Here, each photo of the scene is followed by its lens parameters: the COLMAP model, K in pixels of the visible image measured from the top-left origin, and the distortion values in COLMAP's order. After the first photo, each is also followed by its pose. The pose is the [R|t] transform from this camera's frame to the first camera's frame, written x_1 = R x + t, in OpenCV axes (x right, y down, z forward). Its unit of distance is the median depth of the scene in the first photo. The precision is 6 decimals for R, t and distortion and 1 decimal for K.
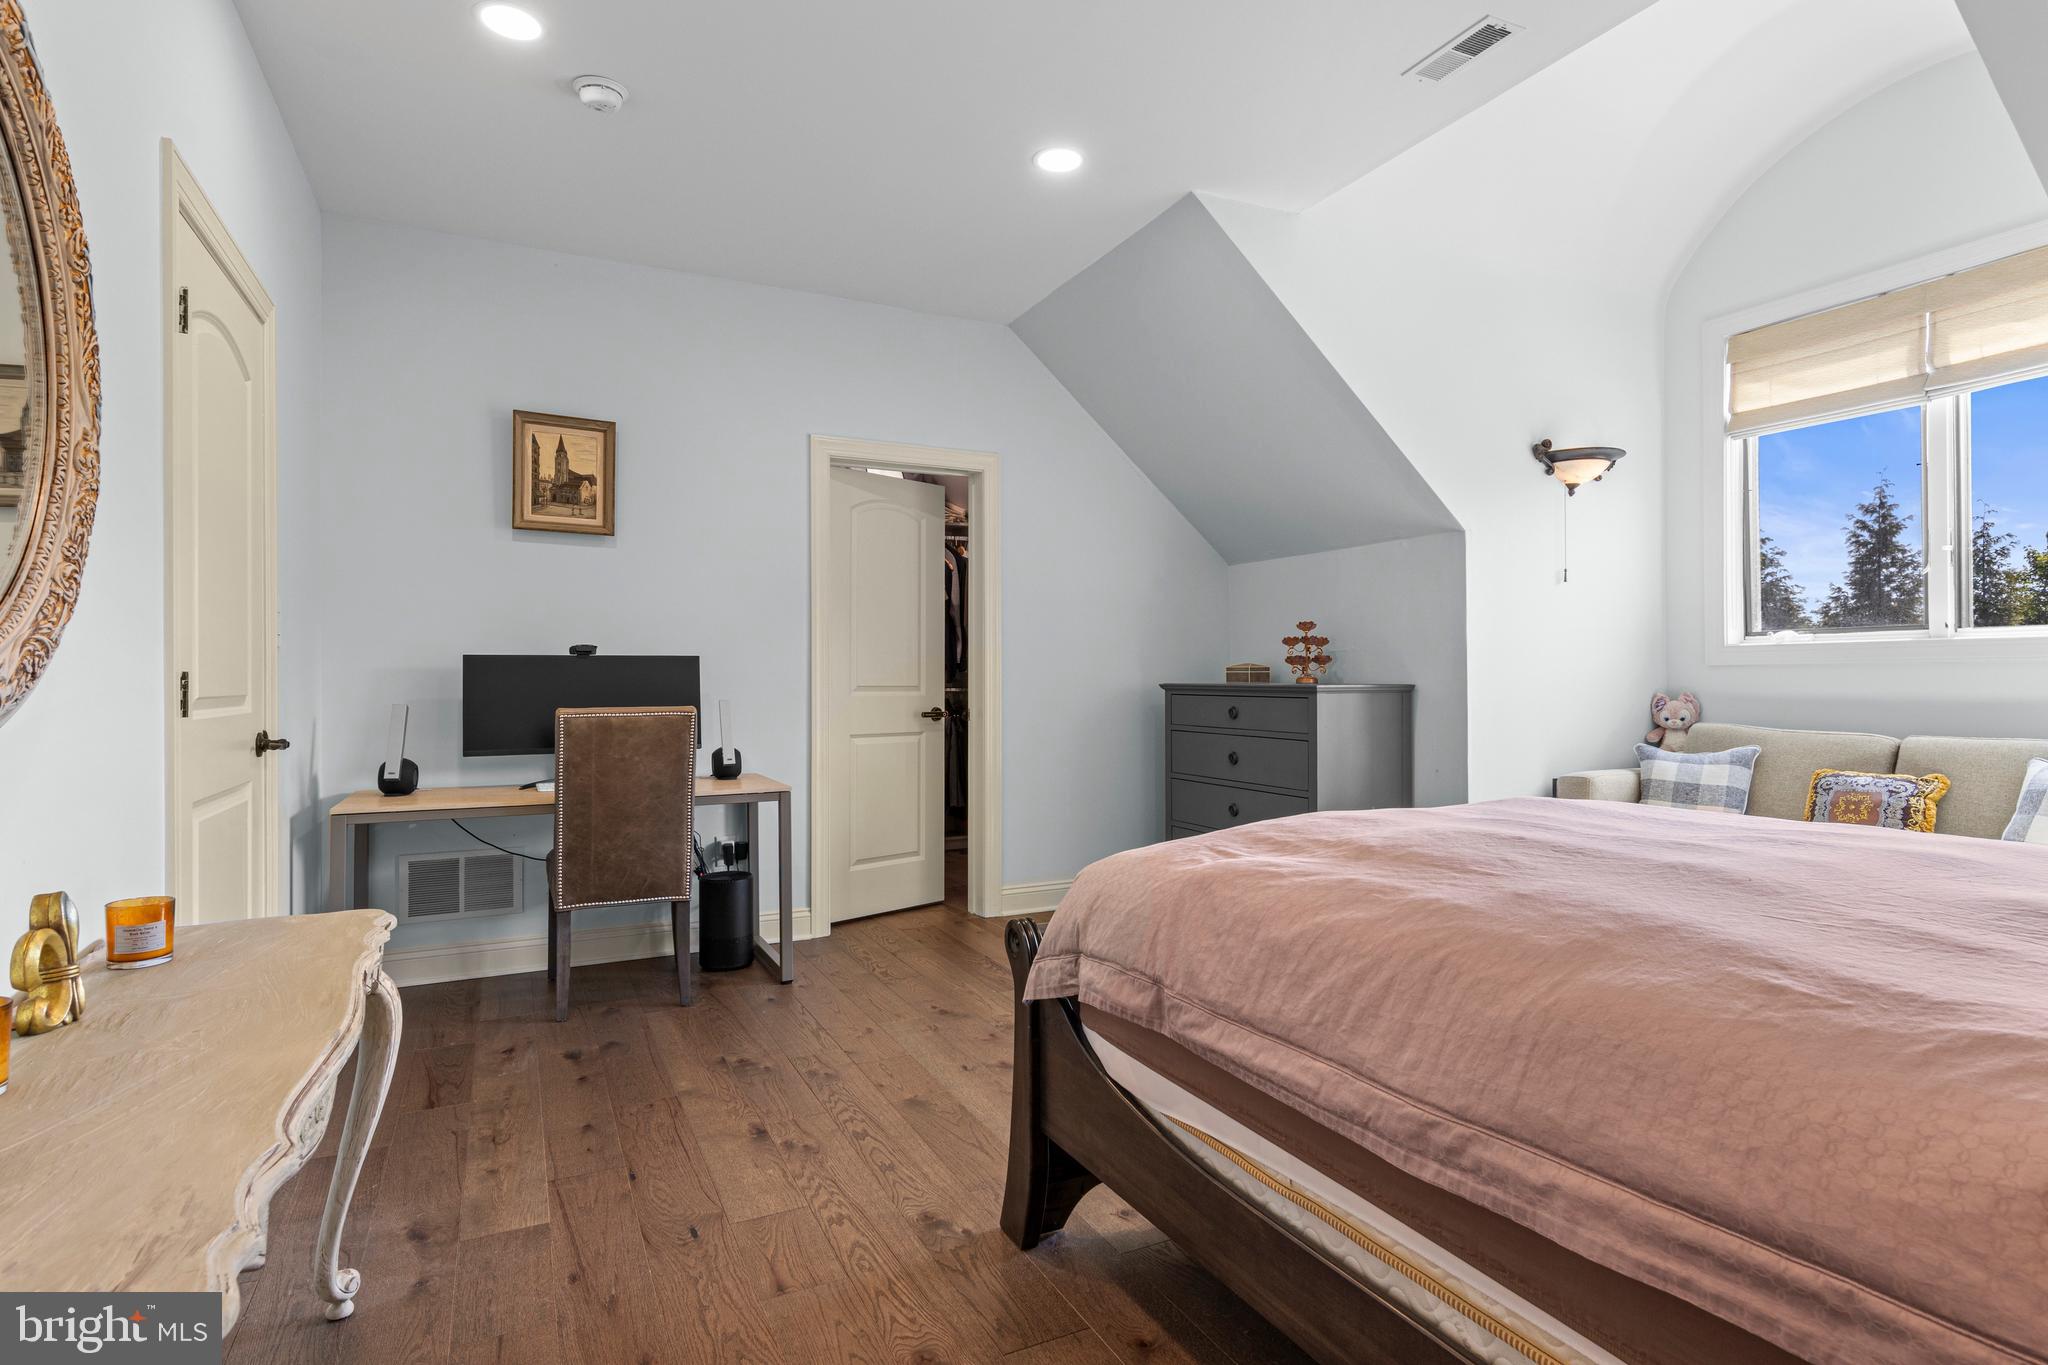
lens RADIAL K [[1044.6, 0, 1024.3], [0, 1044.6, 680.7], [0, 0, 1]] dist [0.014931, -0.003173]
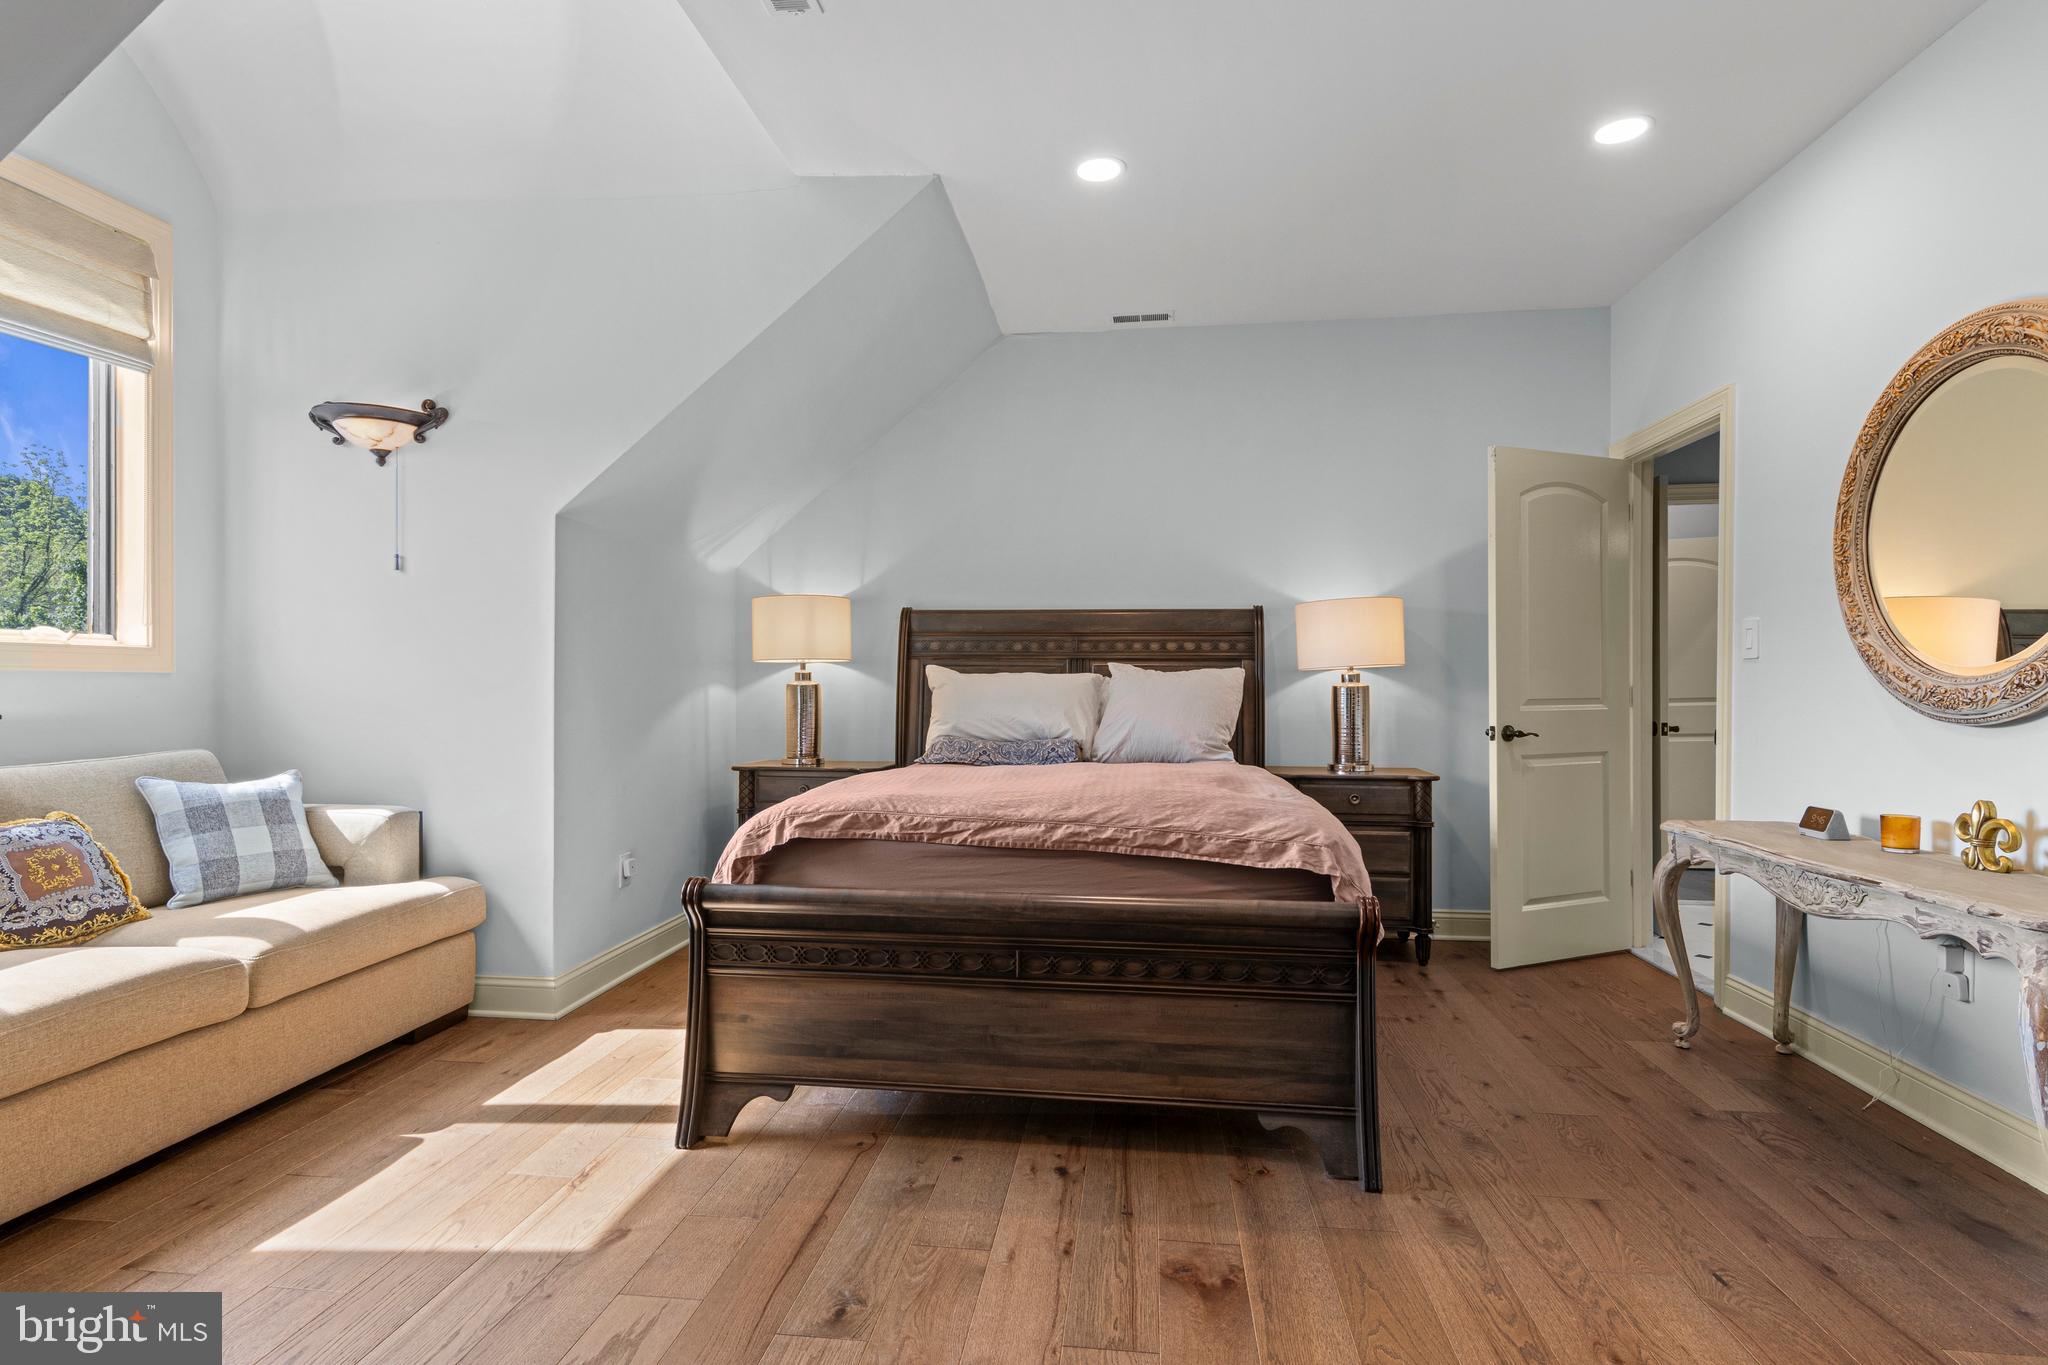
lens RADIAL K [[1044.6, 0, 1025.9], [0, 1044.6, 682.2], [0, 0, 1]] dist [0.014931, -0.003173]
pose [[-0.839686, 0.003473, 0.543060, -0.282929], [0.001713, 0.999992, -0.003745, -0.005876], [-0.543069, -0.002214, -0.839685, 1.958593]]
